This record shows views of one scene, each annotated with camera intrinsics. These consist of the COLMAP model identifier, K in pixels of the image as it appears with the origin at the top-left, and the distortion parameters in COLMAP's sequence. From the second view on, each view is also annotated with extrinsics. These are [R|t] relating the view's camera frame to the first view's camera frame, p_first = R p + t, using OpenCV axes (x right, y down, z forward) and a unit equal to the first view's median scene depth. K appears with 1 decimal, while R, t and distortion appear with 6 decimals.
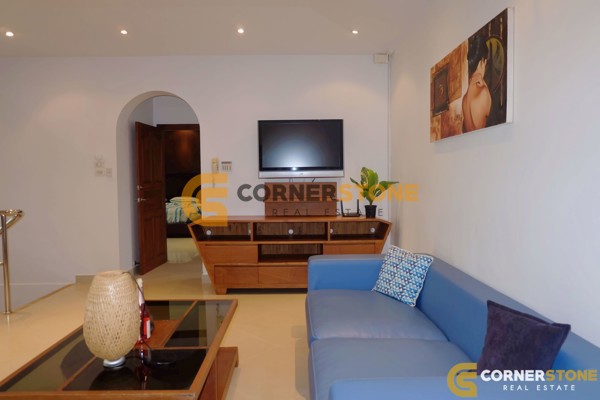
lens RADIAL K [[407.8, 0, 299.2], [0, 407.8, 195.0], [0, 0, 1]] dist [-0.067165, 0.053506]
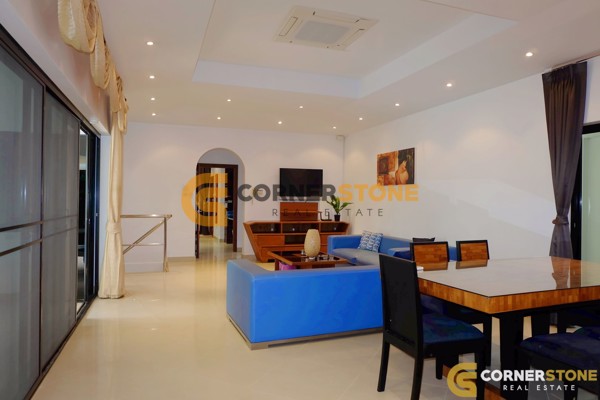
lens RADIAL K [[407.8, 0, 299.2], [0, 407.8, 195.0], [0, 0, 1]] dist [-0.067165, 0.053506]
pose [[0.947054, 0.022493, 0.320285, -0.610803], [-0.006153, 0.998631, -0.051936, 0.032941], [-0.321015, 0.047216, 0.945896, -0.770959]]
